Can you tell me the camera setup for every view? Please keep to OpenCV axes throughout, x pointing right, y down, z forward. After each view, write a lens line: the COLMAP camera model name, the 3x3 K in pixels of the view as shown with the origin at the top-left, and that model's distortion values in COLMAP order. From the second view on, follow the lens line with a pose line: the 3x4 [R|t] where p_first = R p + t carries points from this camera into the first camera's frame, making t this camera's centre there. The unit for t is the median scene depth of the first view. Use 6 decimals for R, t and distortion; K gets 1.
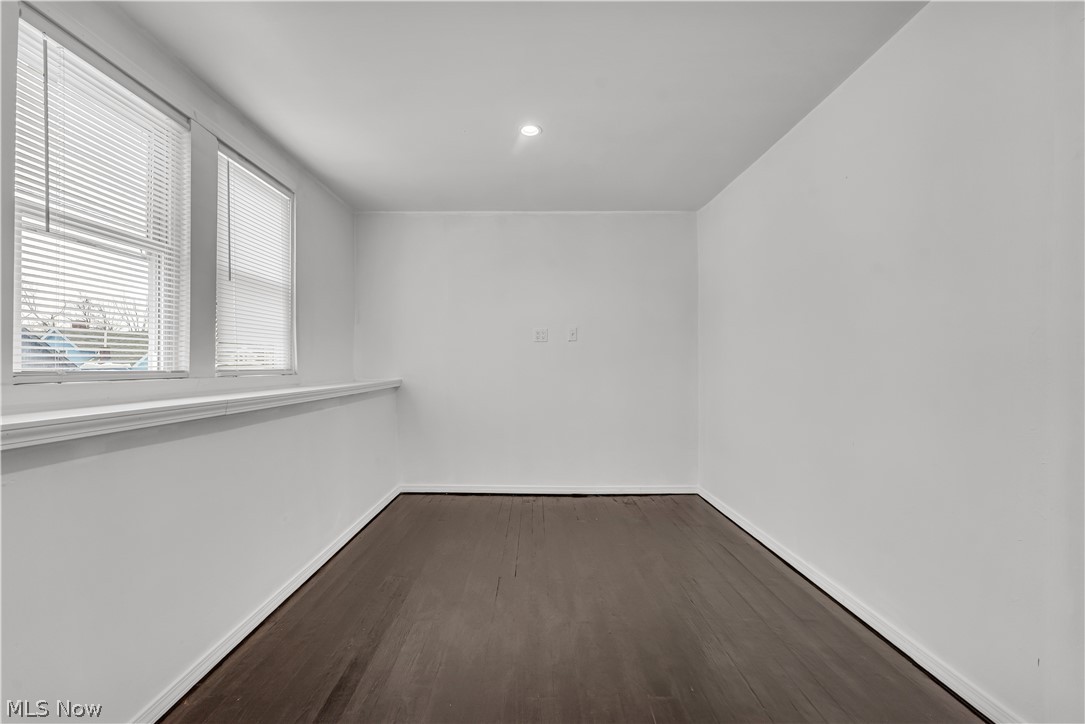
lens RADIAL K [[439.2, 0, 538.1], [0, 439.2, 370.2], [0, 0, 1]] dist [0.001720, -0.000050]
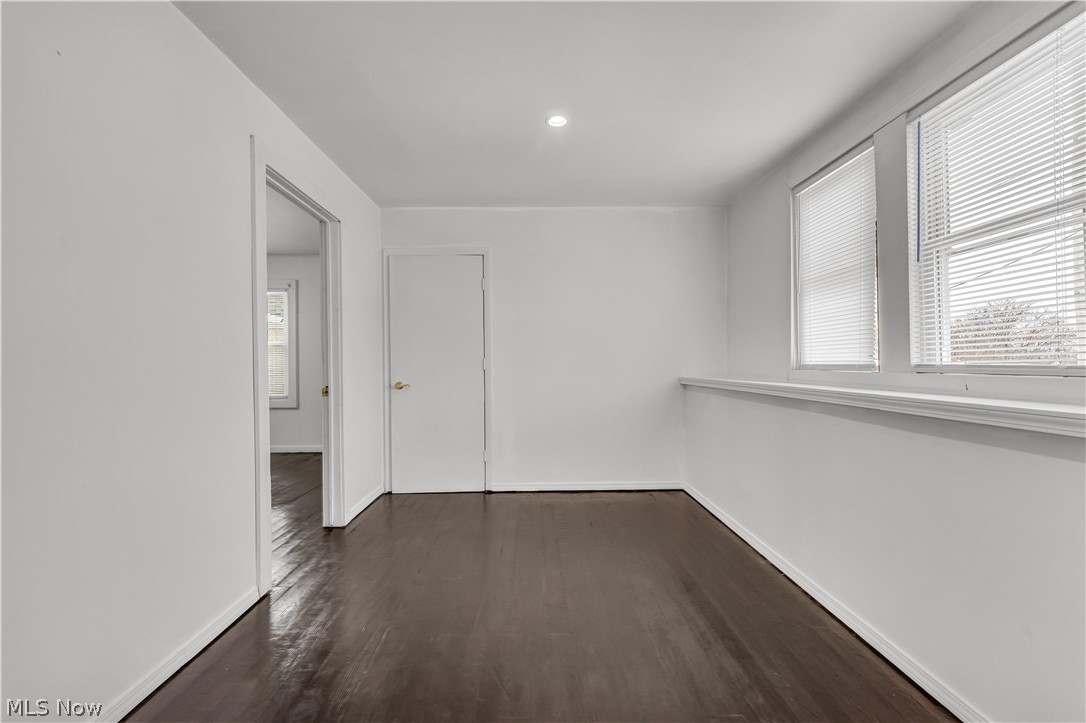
lens RADIAL K [[439.7, 0, 538.9], [0, 439.7, 369.1], [0, 0, 1]] dist [0.000322, 0.000117]
pose [[-0.999940, 0.002456, -0.010665, 0.066220], [0.002176, 0.999655, 0.026186, -0.016313], [0.010726, 0.026161, -0.999600, 2.014271]]
